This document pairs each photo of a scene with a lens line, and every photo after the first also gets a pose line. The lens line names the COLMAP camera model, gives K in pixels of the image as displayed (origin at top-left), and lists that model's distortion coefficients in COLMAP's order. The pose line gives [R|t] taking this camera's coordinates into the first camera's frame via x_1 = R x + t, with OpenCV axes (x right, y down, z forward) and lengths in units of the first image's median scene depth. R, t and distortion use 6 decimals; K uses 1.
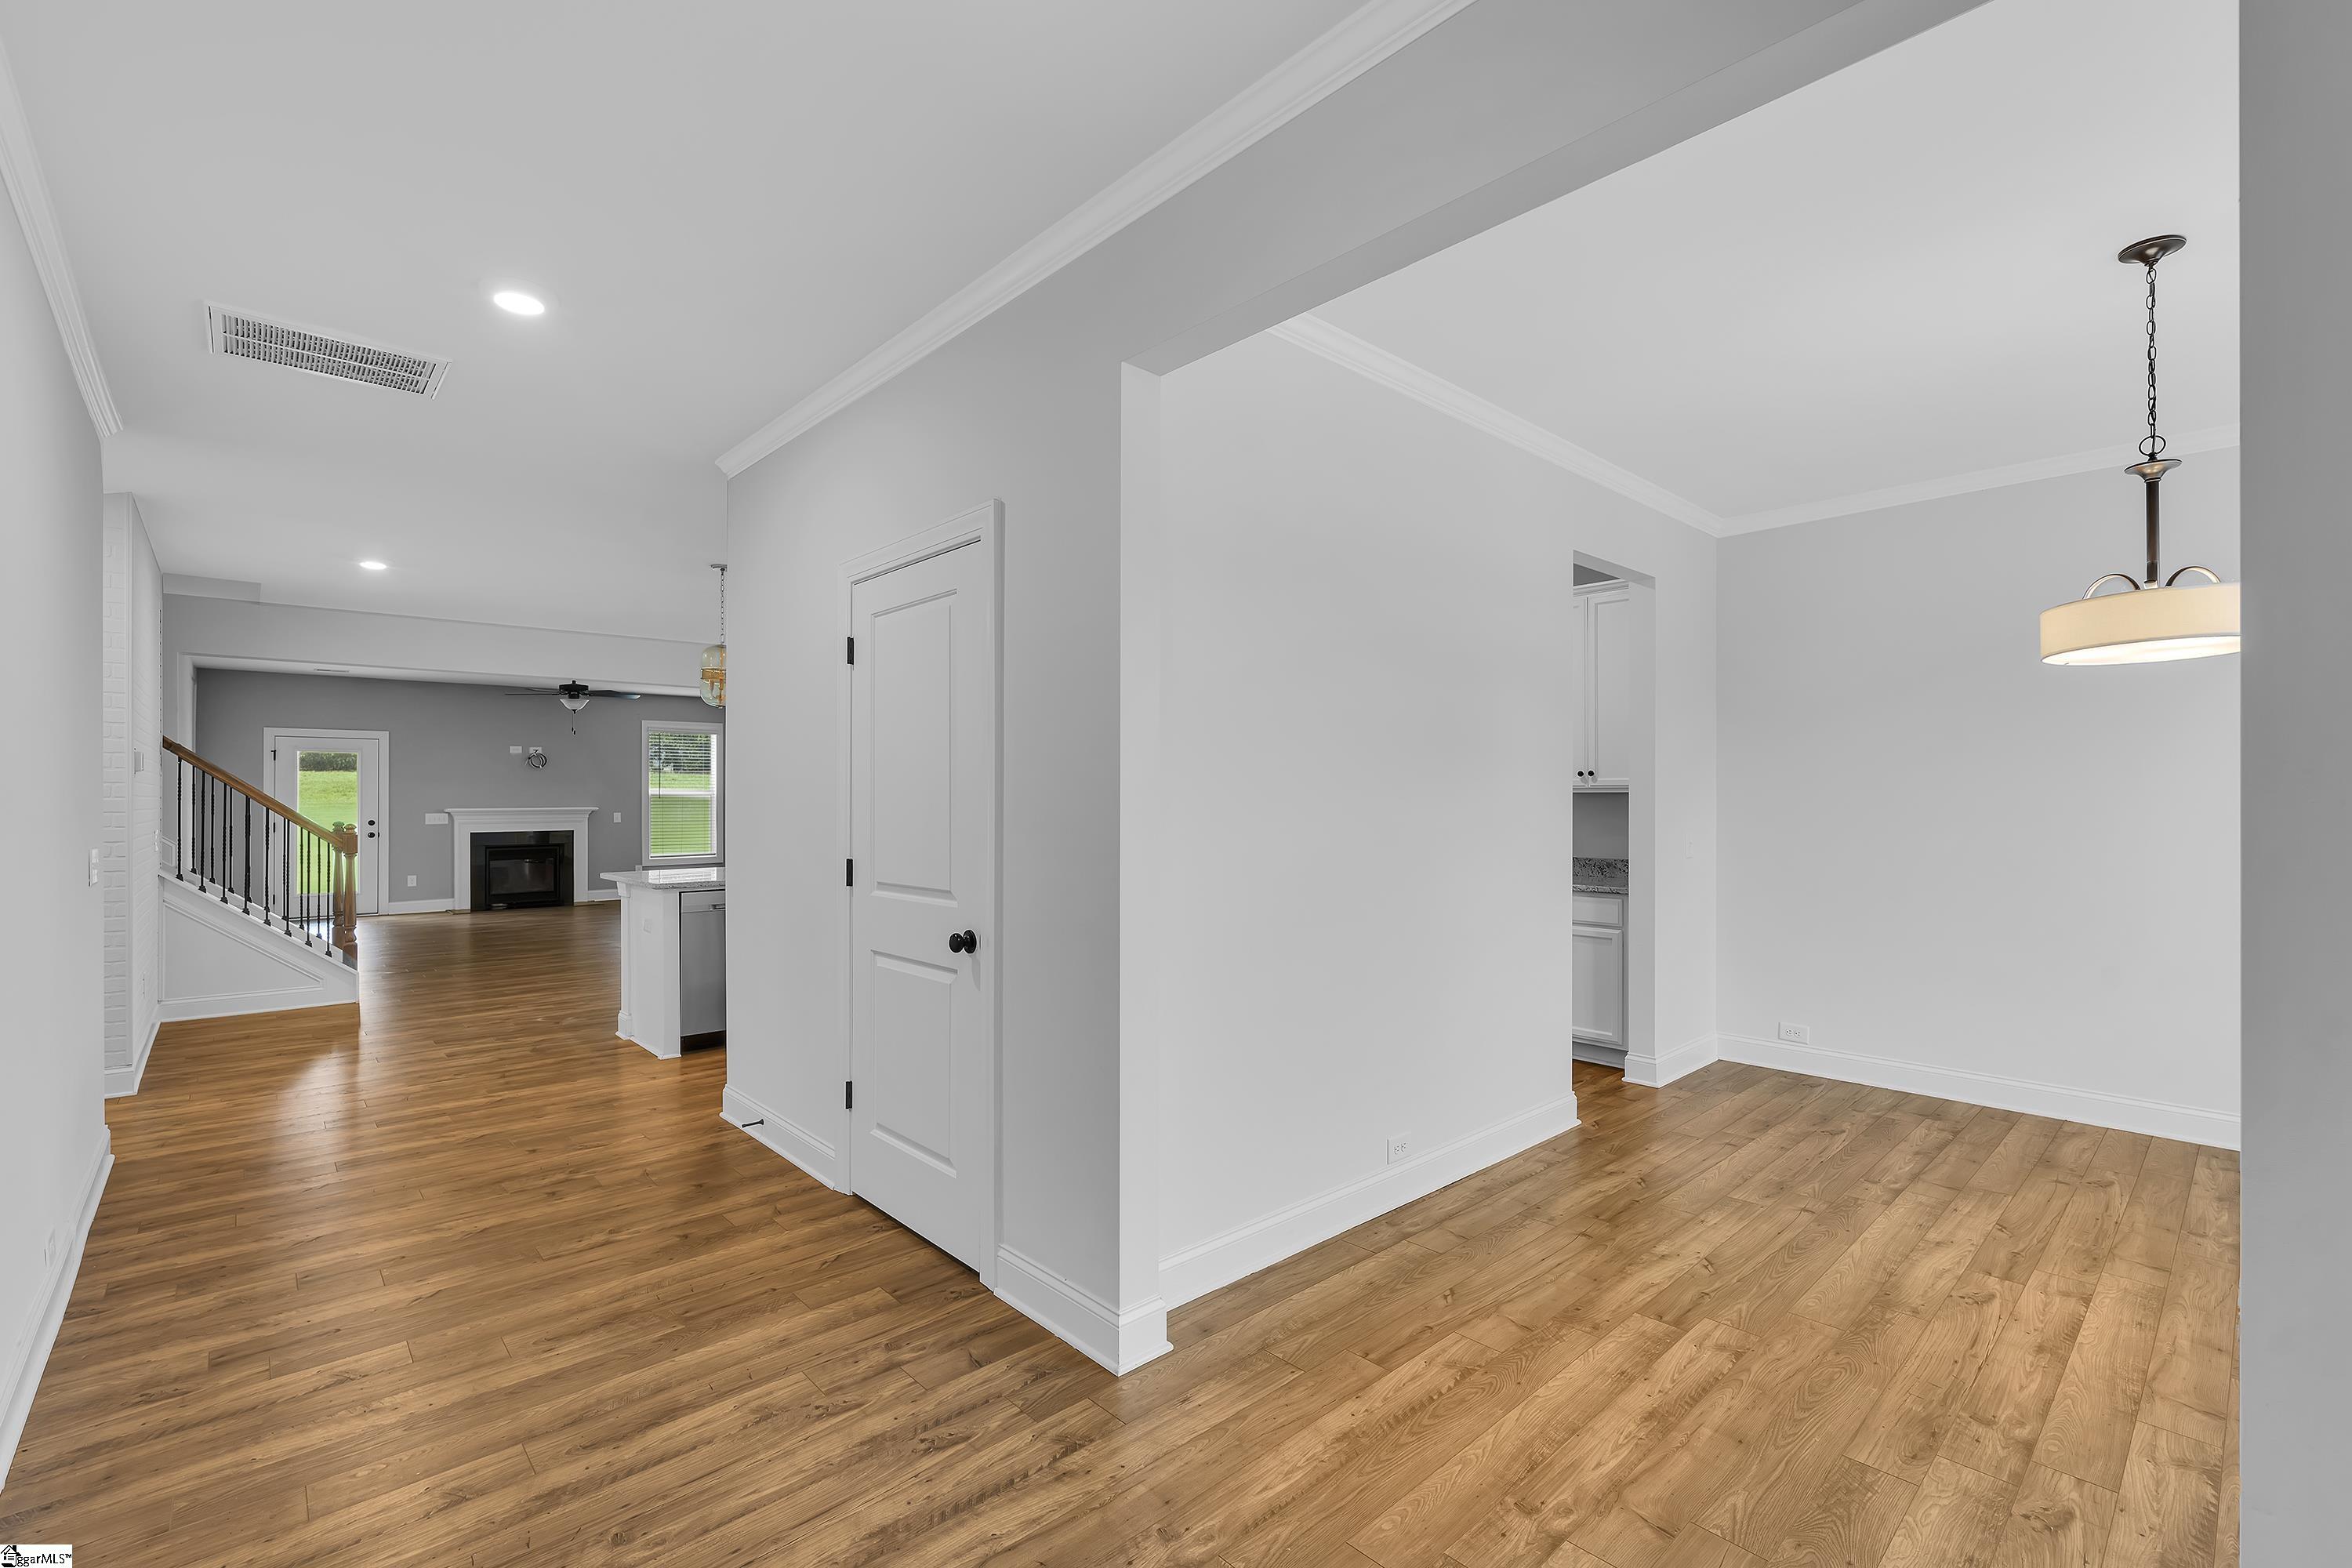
lens RADIAL K [[1021.3, 0, 1171.5], [0, 1021.3, 808.6], [0, 0, 1]] dist [0.001208, 0.000936]
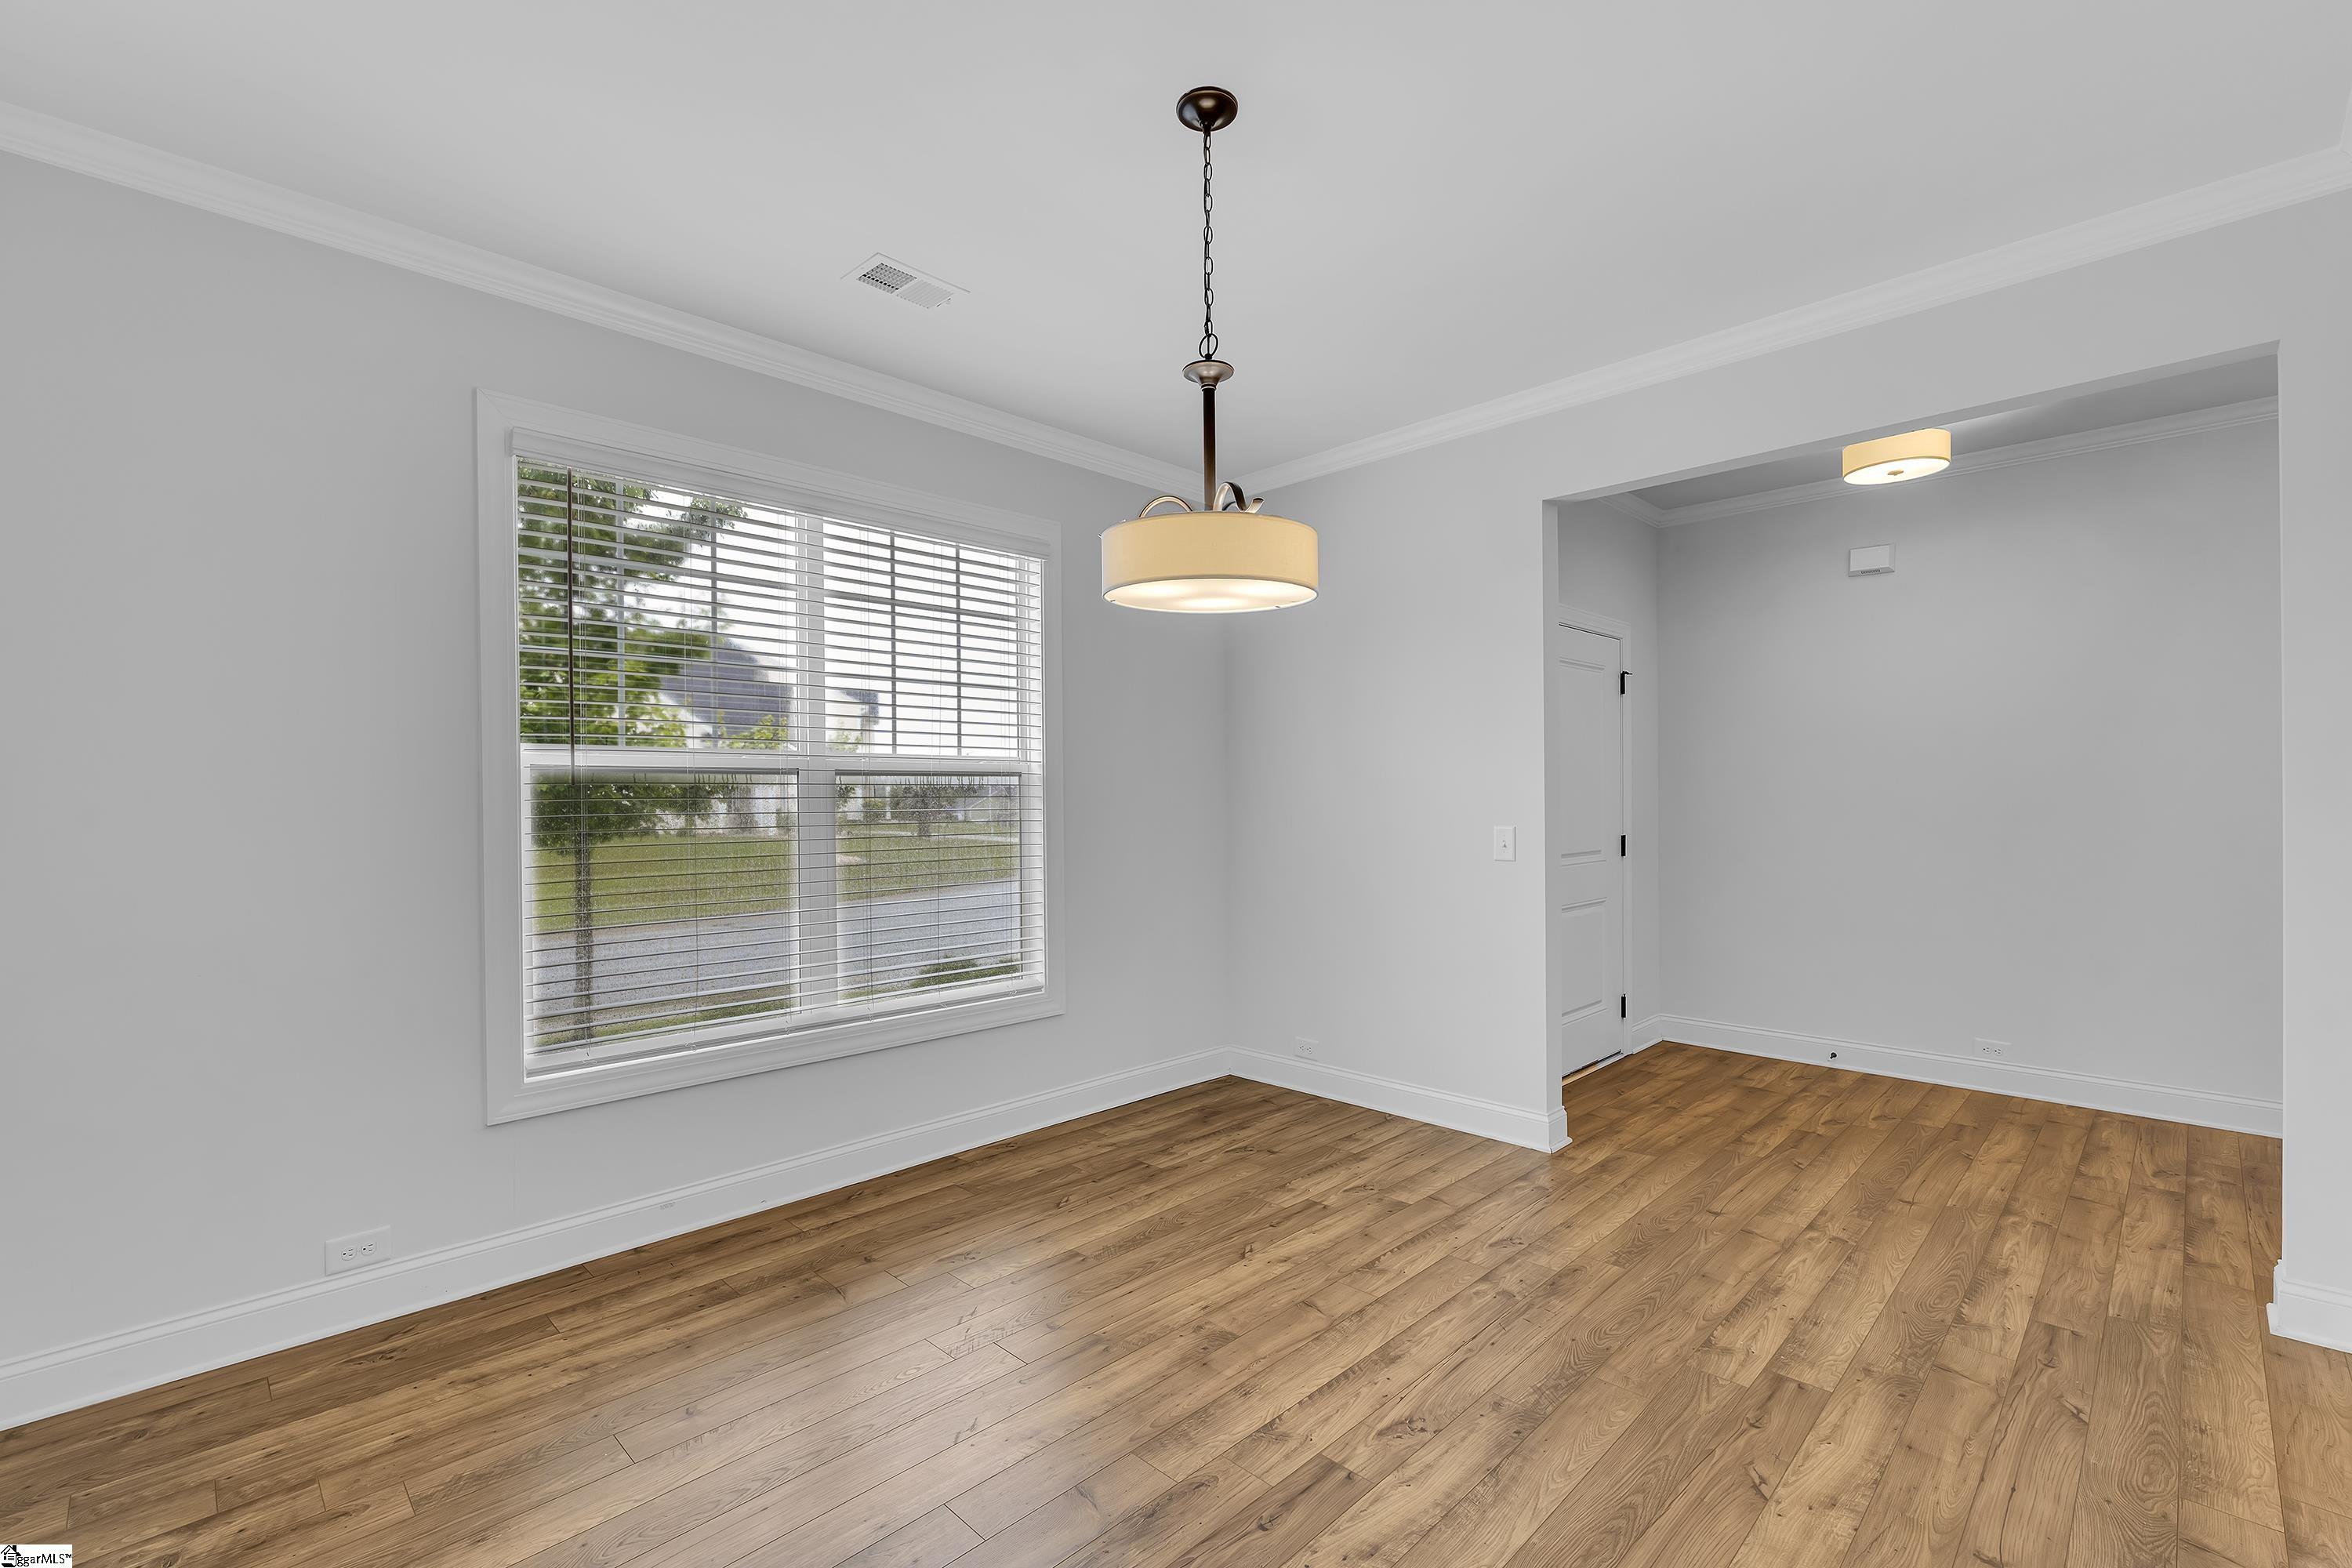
lens RADIAL K [[1021.3, 0, 1178.8], [0, 1021.3, 797.4], [0, 0, 1]] dist [0.001208, 0.000936]
pose [[-0.998839, -0.000061, -0.048168, 1.110426], [-0.000909, 0.999845, 0.017577, -0.002003], [0.048160, 0.017600, -0.998685, 1.948782]]
